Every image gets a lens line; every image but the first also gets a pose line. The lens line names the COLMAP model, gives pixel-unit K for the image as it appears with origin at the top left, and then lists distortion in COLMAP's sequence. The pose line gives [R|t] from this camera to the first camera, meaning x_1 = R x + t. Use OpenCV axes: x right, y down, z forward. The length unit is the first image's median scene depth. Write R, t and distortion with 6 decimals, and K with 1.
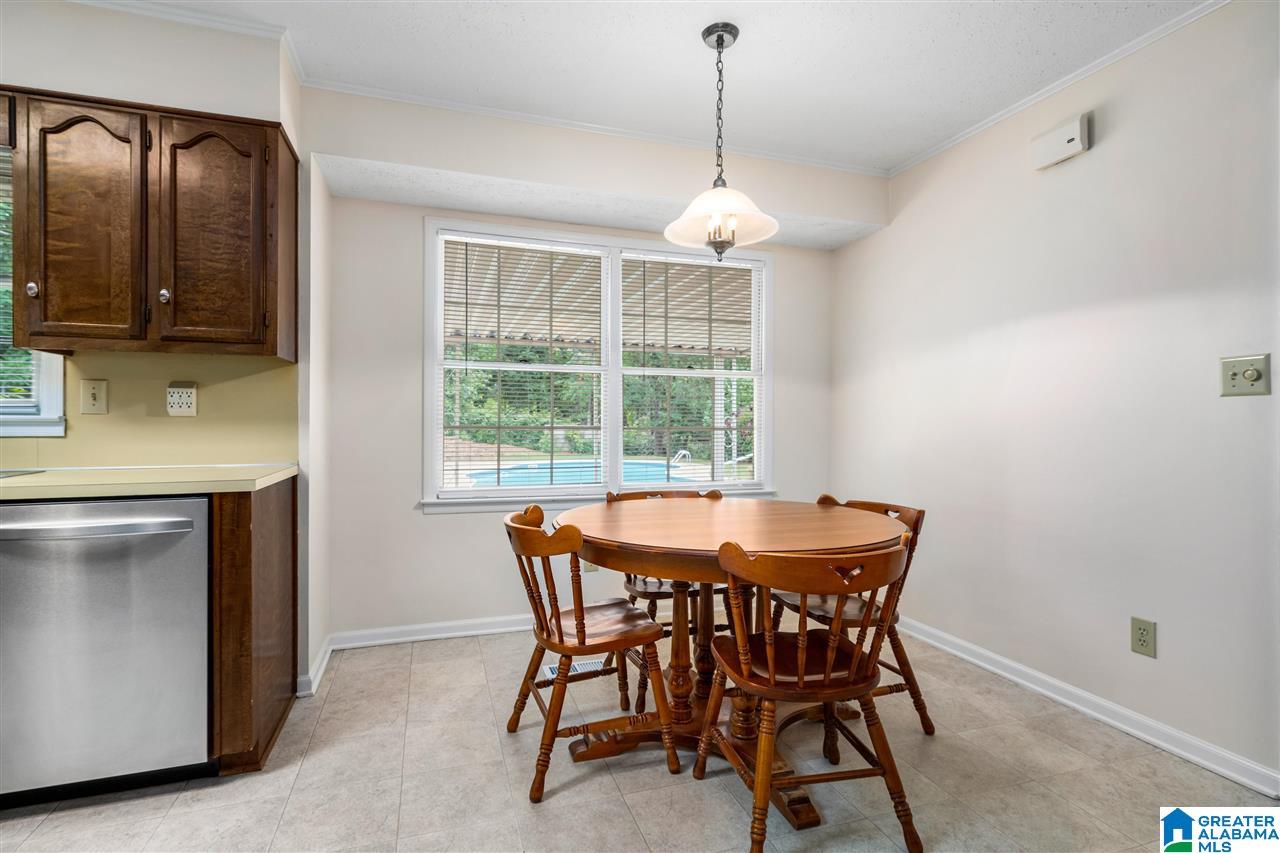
lens RADIAL K [[633.8, 0, 639.3], [0, 633.8, 422.2], [0, 0, 1]] dist [0.009526, -0.000761]
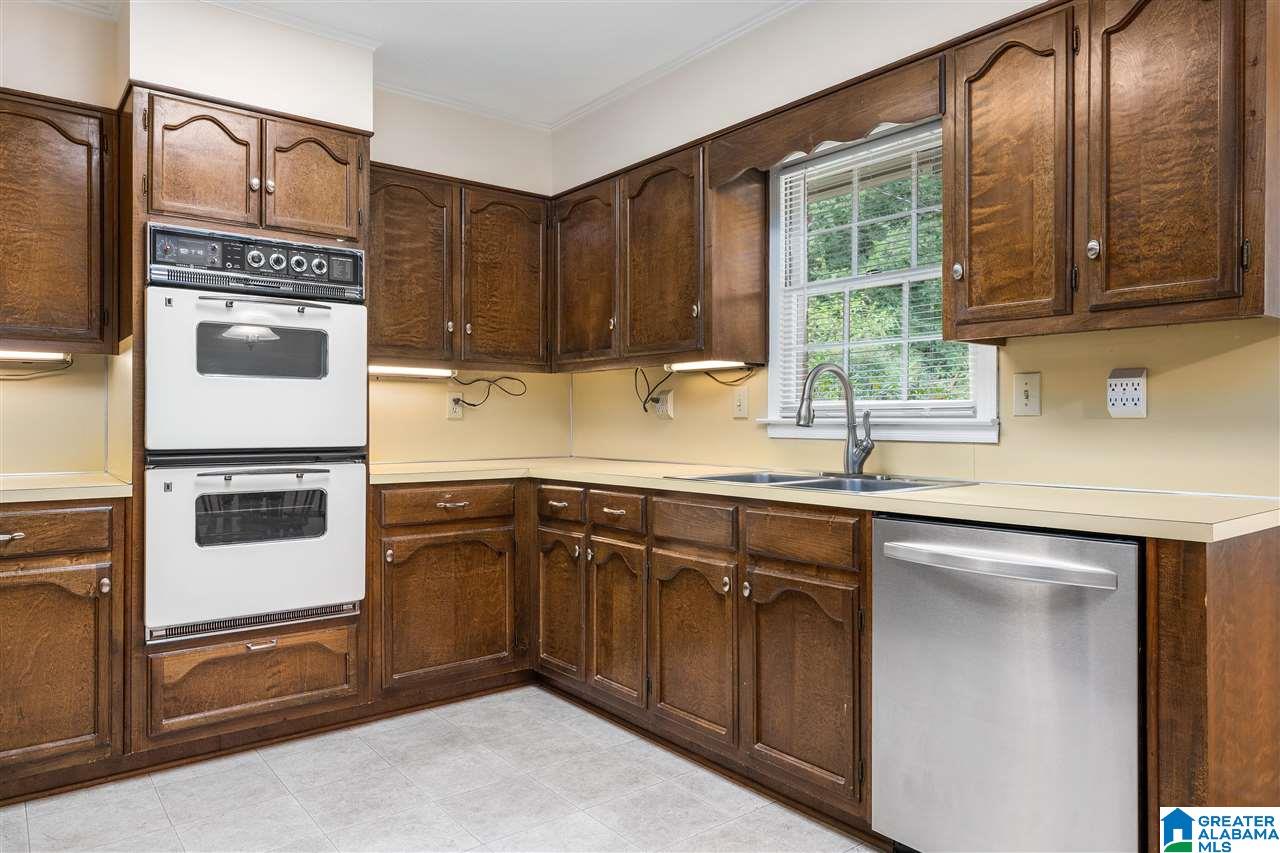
lens RADIAL K [[828.8, 0, 641.0], [0, 828.8, 422.1], [0, 0, 1]] dist [0.005872, -0.001837]
pose [[0.345910, -0.002032, -0.938265, -0.051358], [0.000736, 0.999998, -0.001894, -0.003933], [0.938267, -0.000035, 0.345911, 0.206002]]
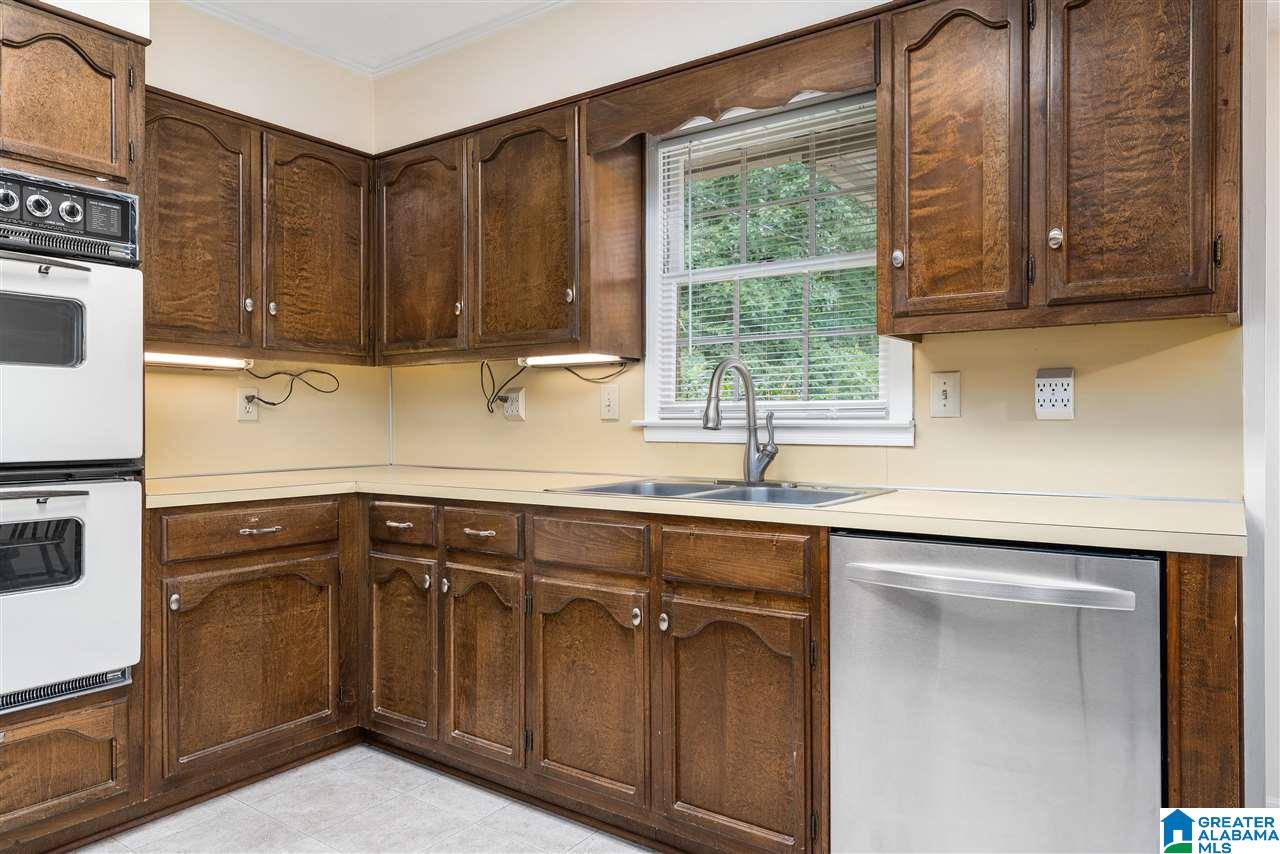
lens RADIAL K [[828.8, 0, 641.1], [0, 828.8, 421.8], [0, 0, 1]] dist [0.005872, -0.001837]
pose [[0.592008, -0.003685, -0.805923, -0.305555], [0.003313, 0.999992, -0.002138, -0.007455], [0.805925, -0.001405, 0.592016, 0.143489]]
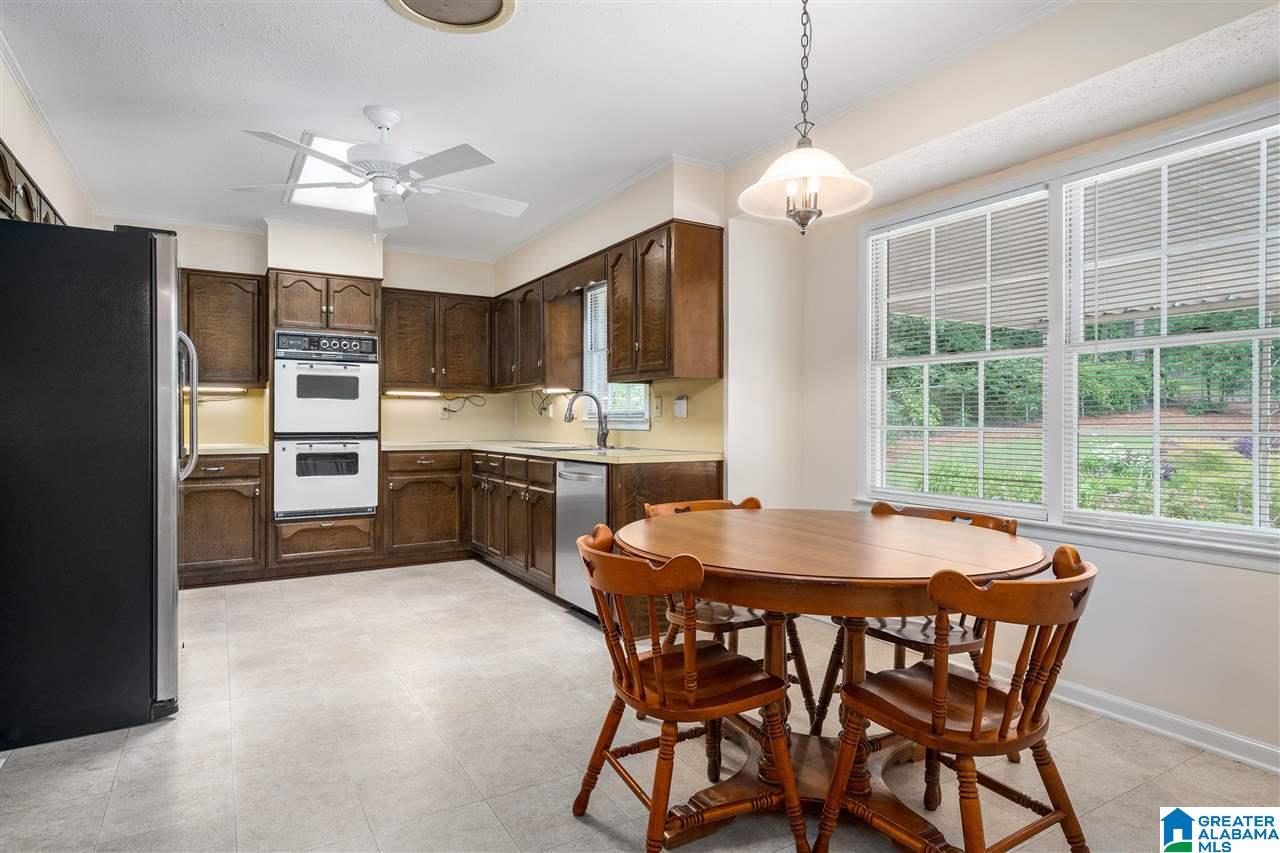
lens RADIAL K [[714.1, 0, 642.8], [0, 714.1, 422.4], [0, 0, 1]] dist [0.005123, 0.001471]
pose [[0.221724, -0.001700, -0.975108, 1.086847], [-0.000171, 0.999998, -0.001782, 0.004818], [0.975109, 0.000562, 0.221723, 0.595550]]
